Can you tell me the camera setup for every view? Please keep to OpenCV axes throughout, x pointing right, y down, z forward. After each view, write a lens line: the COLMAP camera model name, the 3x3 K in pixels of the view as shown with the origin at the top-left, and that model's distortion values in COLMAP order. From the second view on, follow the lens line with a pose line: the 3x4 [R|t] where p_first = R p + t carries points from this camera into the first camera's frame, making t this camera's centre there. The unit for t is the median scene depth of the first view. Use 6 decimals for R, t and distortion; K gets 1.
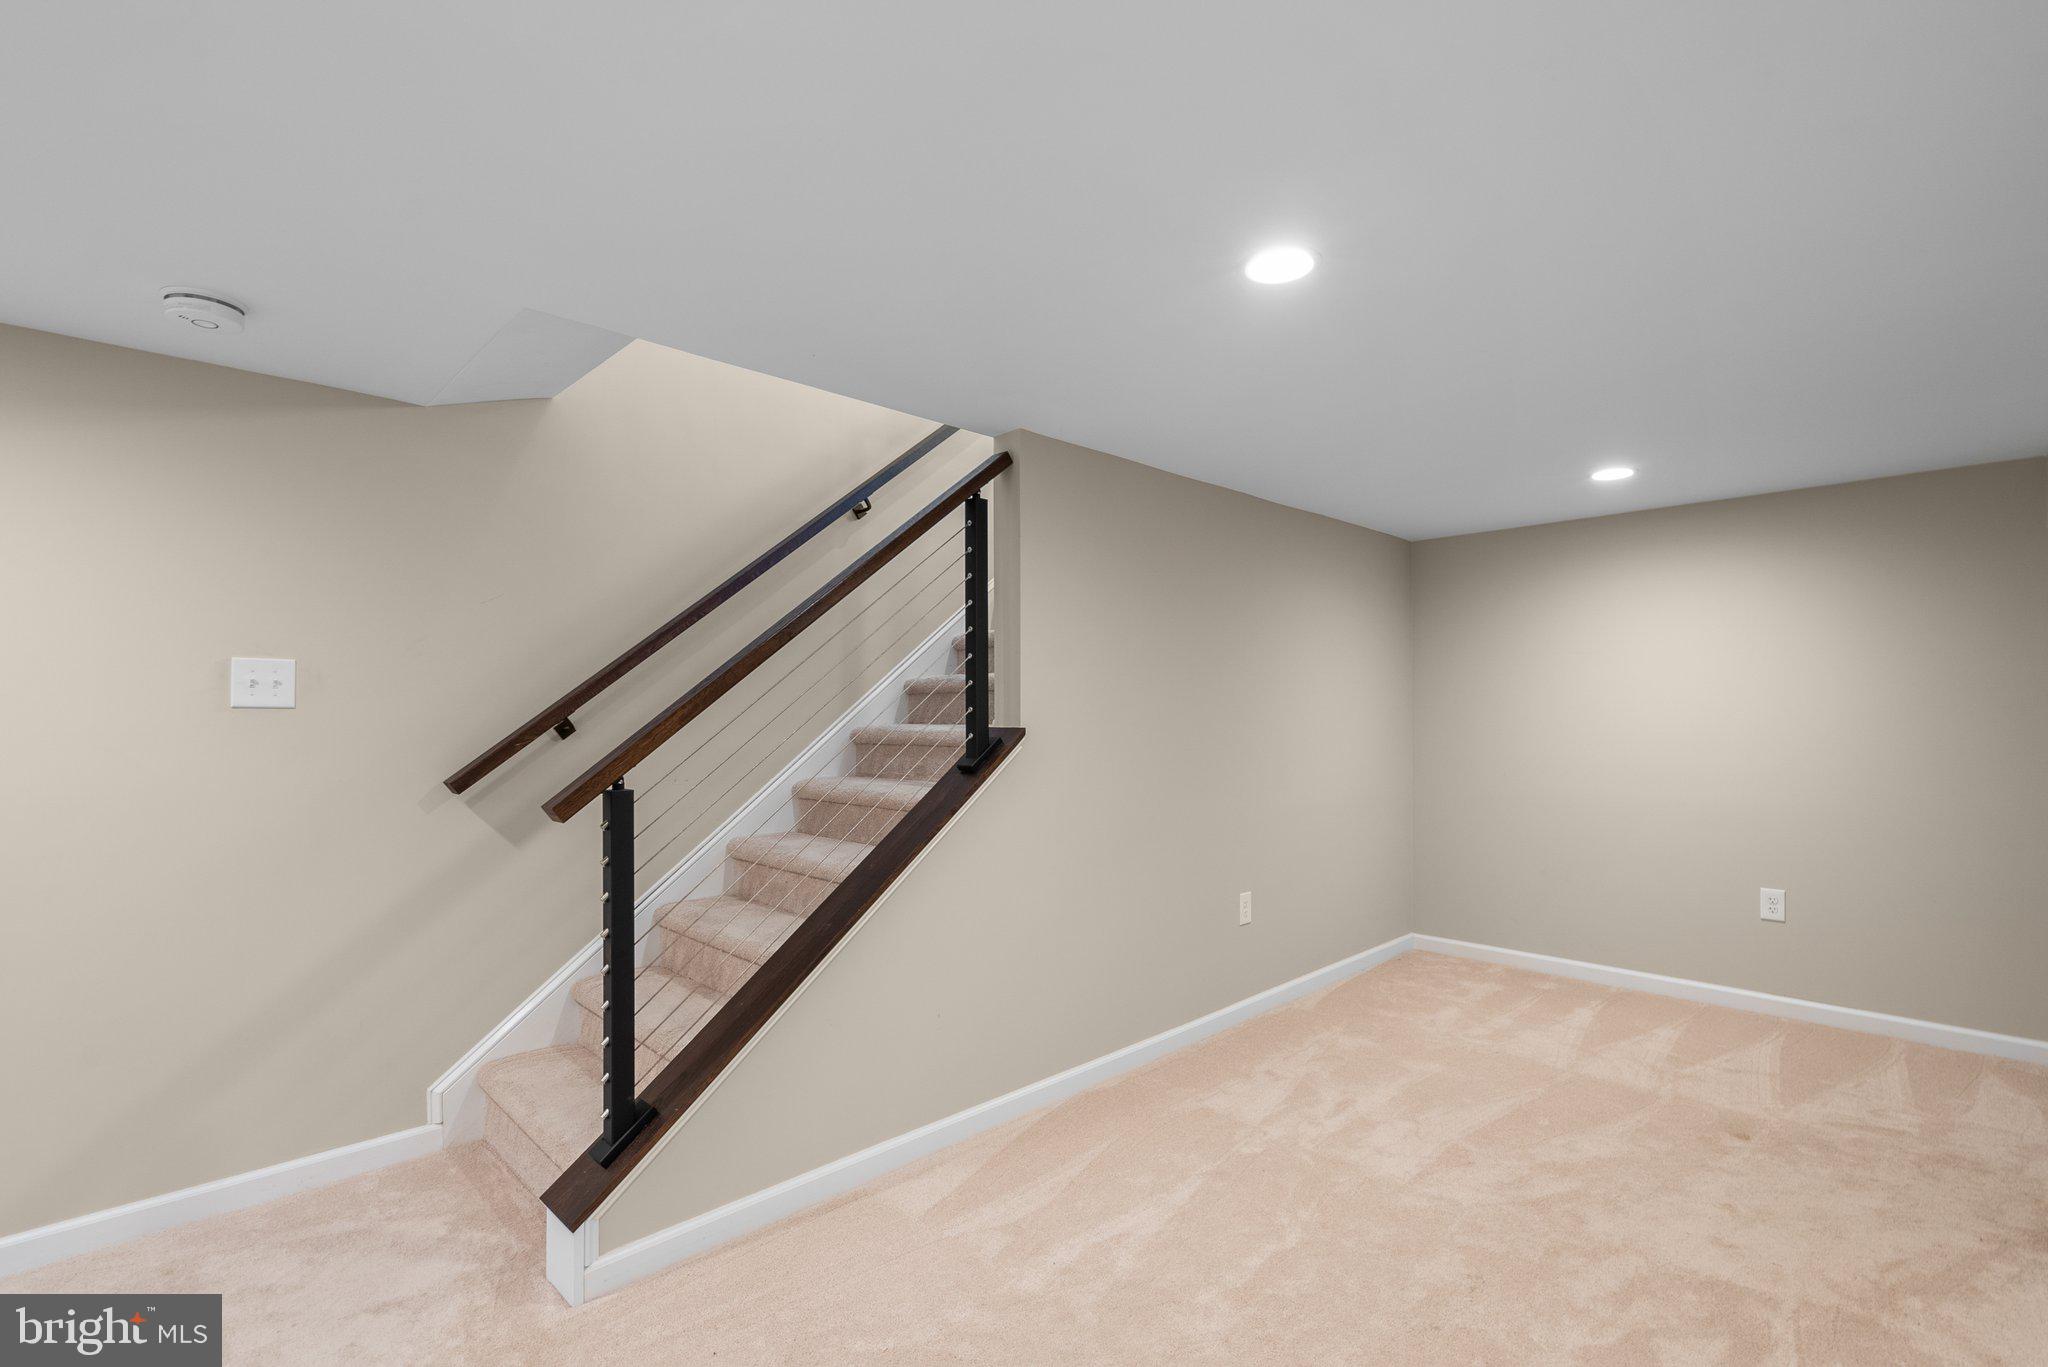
lens RADIAL K [[927.2, 0, 1028.3], [0, 927.2, 707.0], [0, 0, 1]] dist [0.000228, 0.000048]
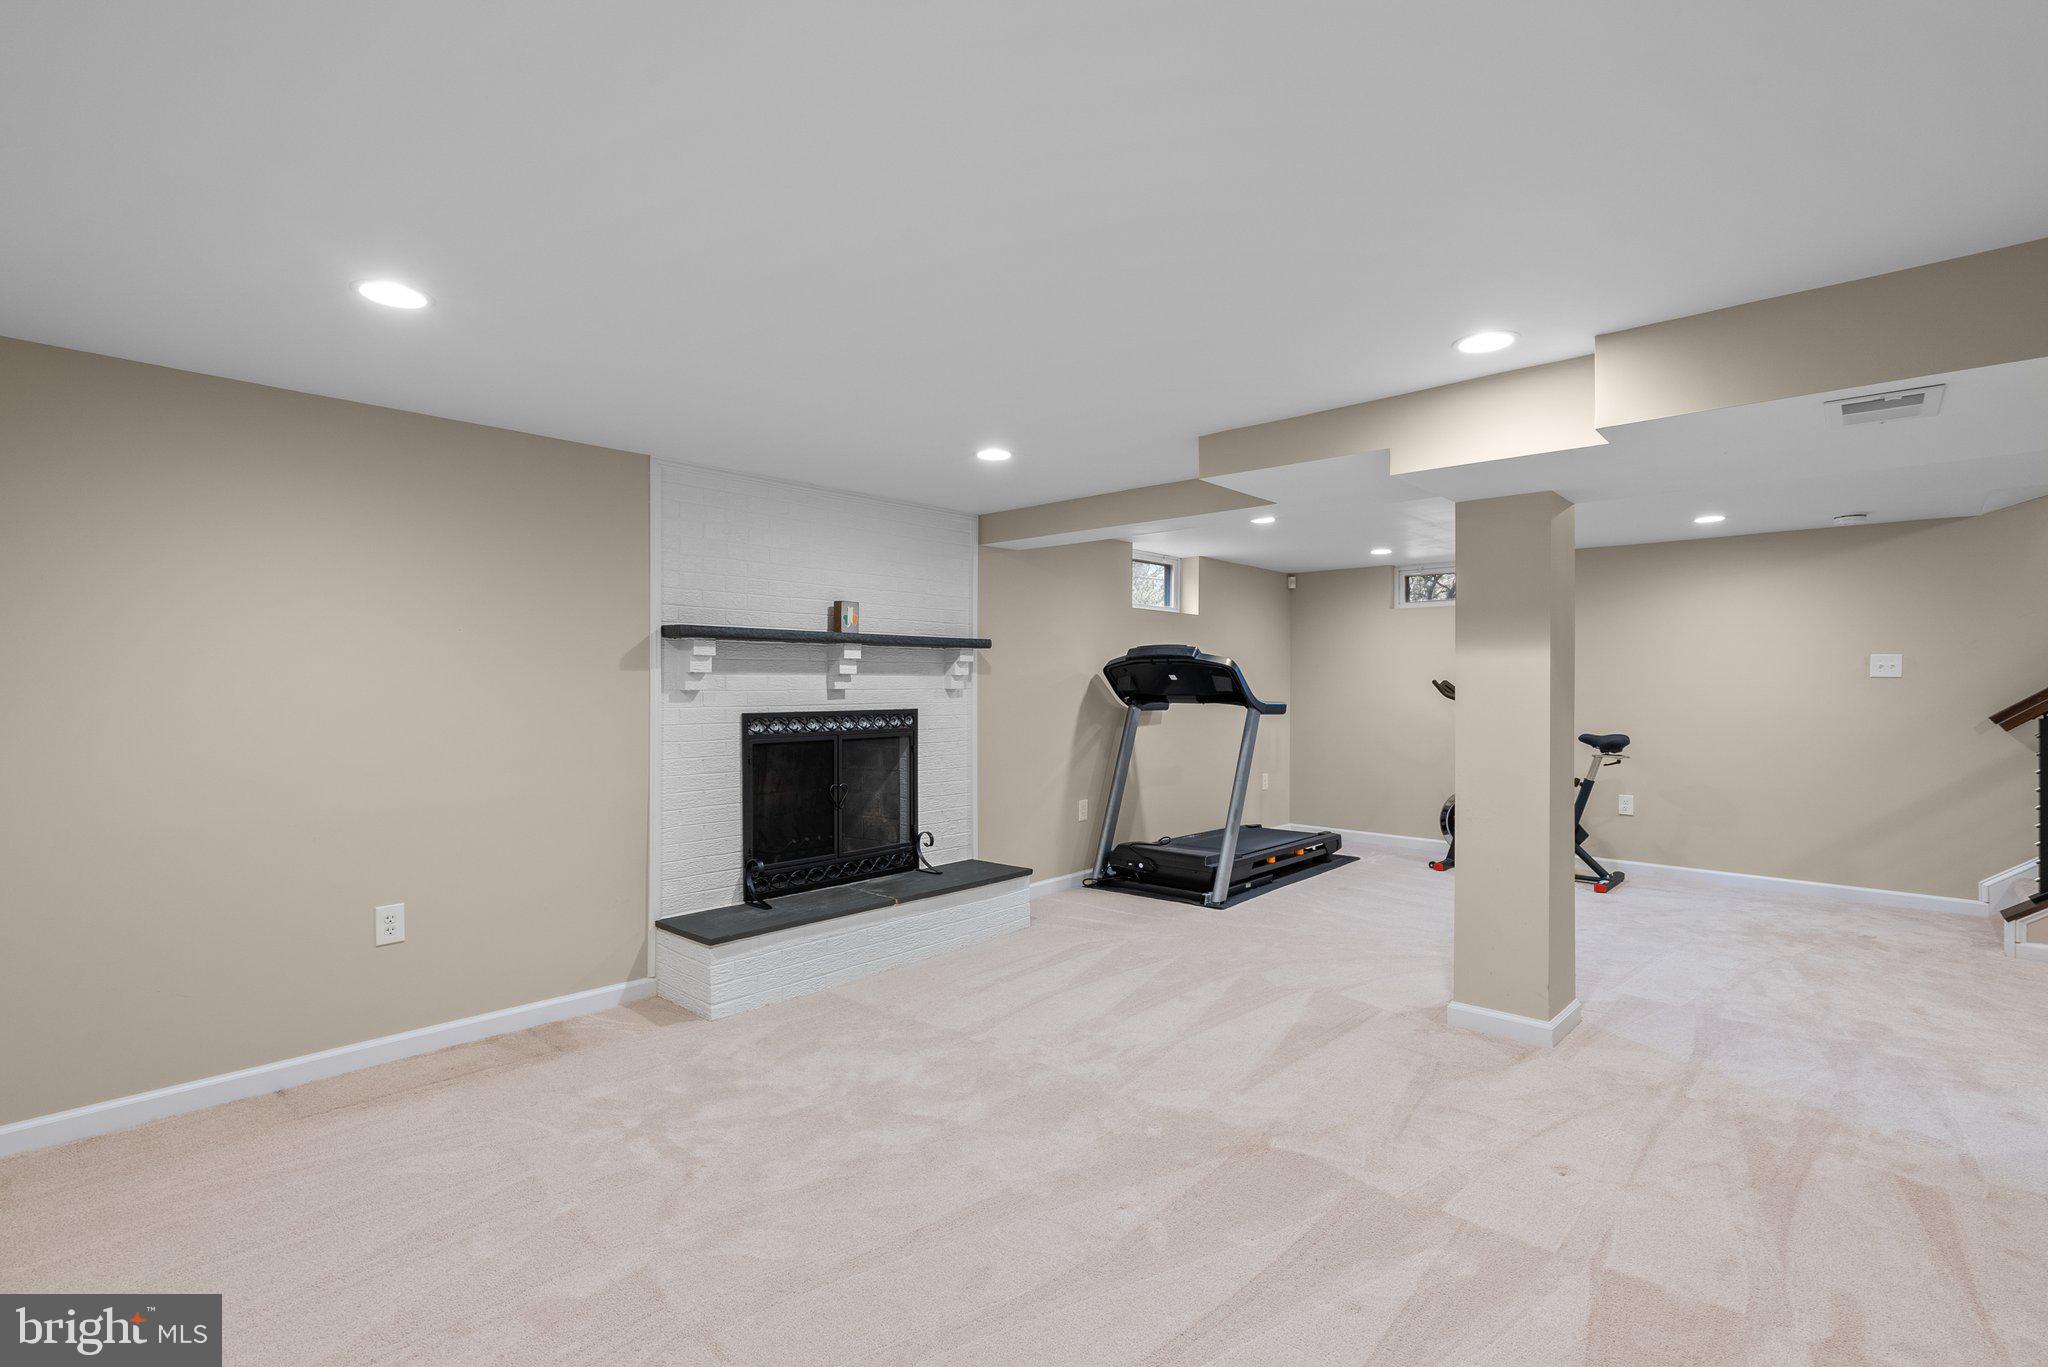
lens RADIAL K [[938.7, 0, 1027.7], [0, 938.7, 676.2], [0, 0, 1]] dist [-0.003340, -0.000284]
pose [[0.072995, -0.002482, -0.997329, 1.014406], [0.006320, 0.999978, -0.002026, -0.009297], [0.997312, -0.006156, 0.073009, -0.971370]]
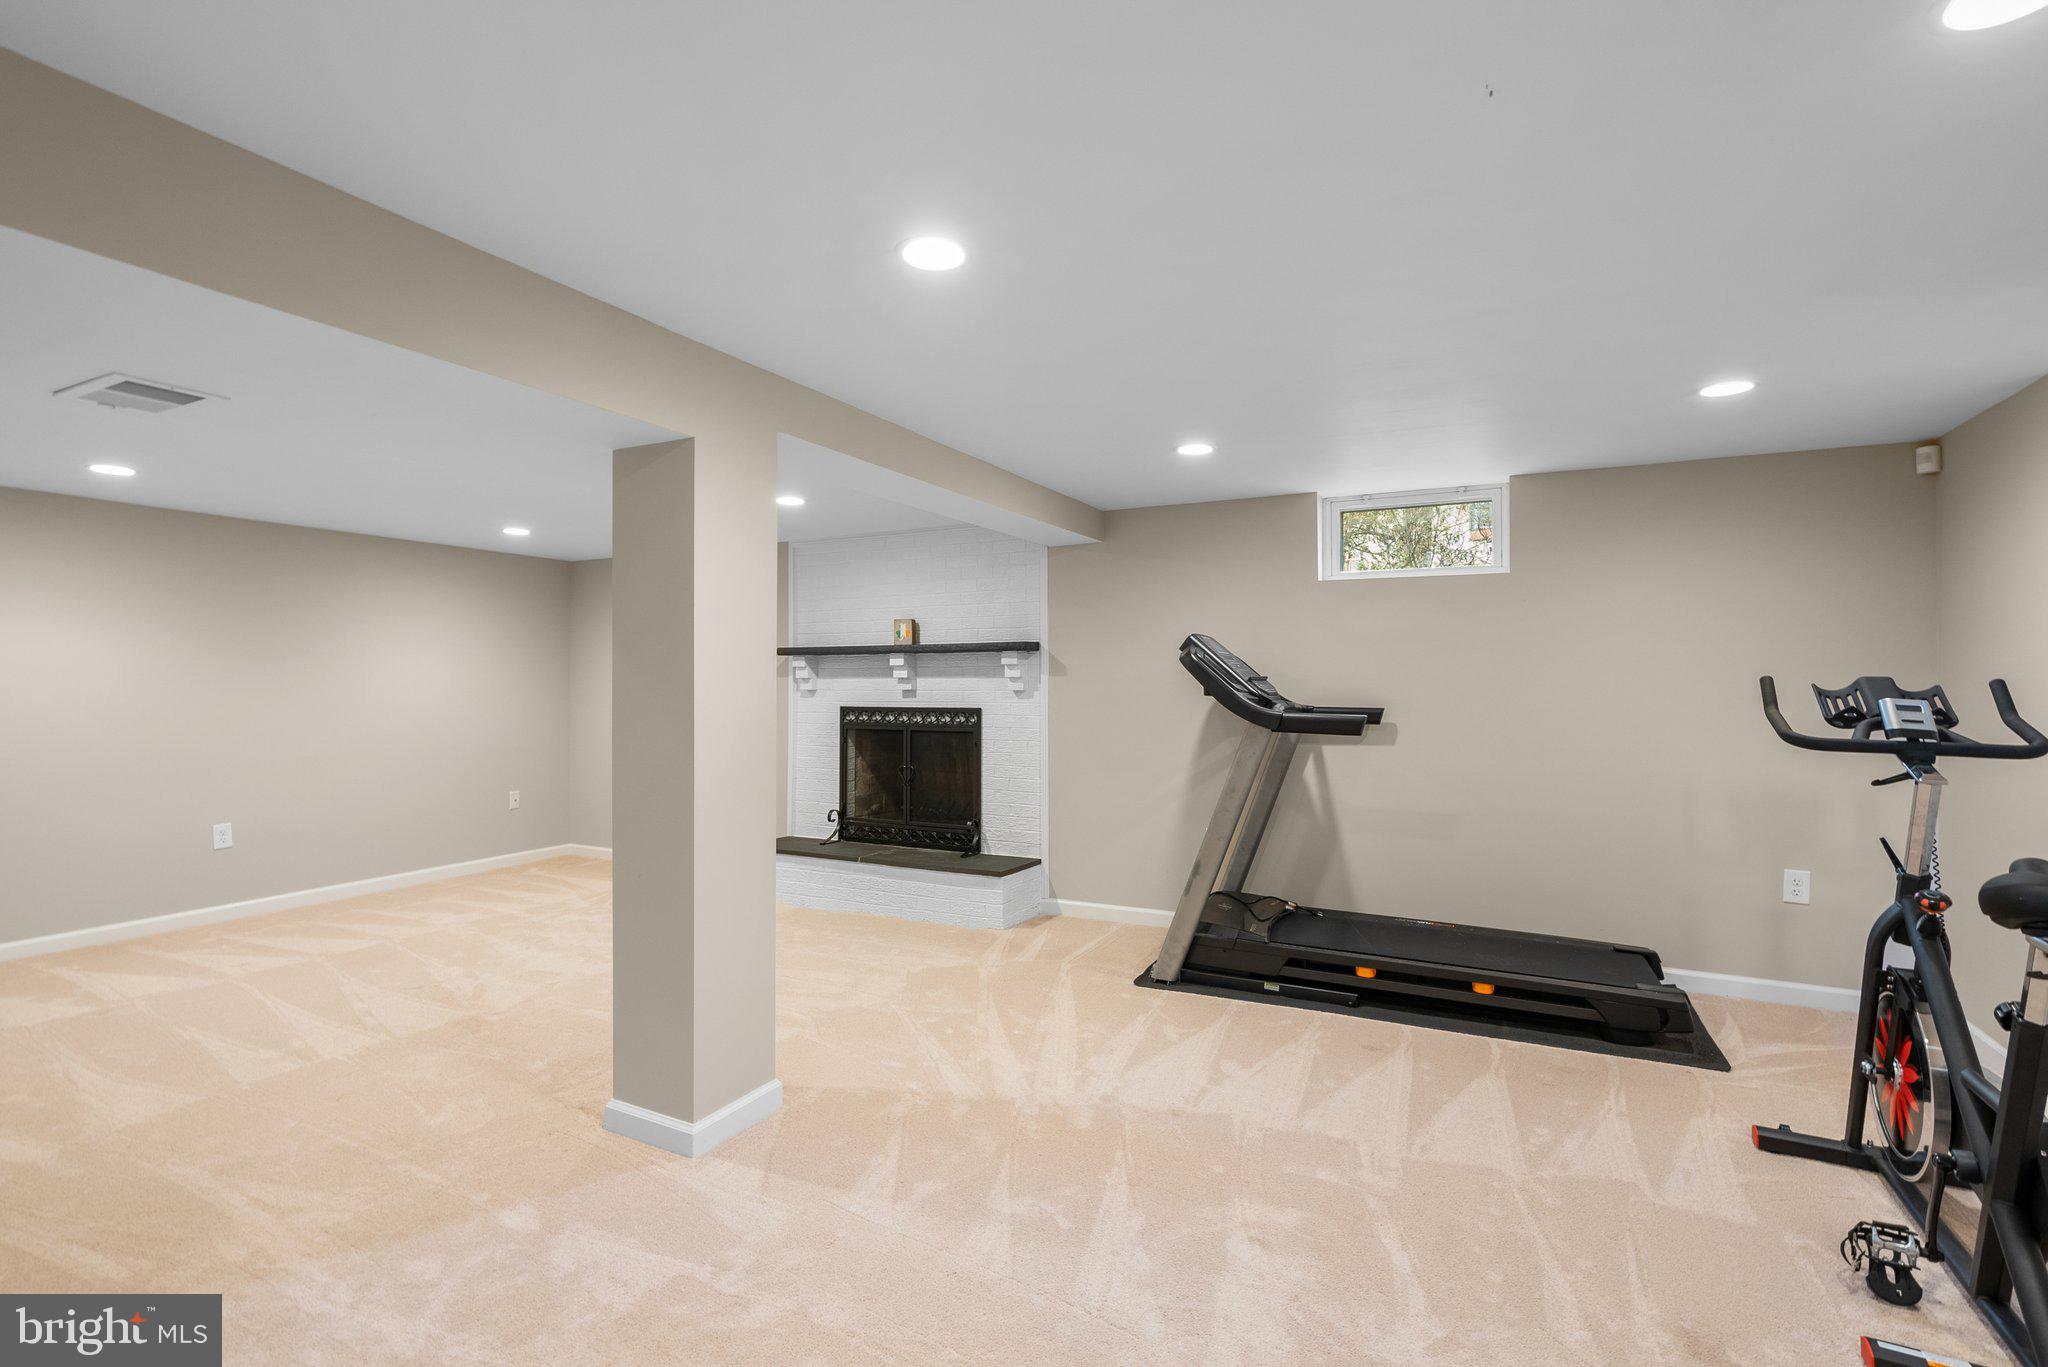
lens RADIAL K [[938.7, 0, 1027.7], [0, 938.7, 676.2], [0, 0, 1]] dist [-0.003340, -0.000284]
pose [[-0.941534, 0.006856, -0.336849, -0.122334], [0.010391, 0.999908, -0.008691, -0.001897], [0.336758, -0.011683, -0.941519, 0.720950]]
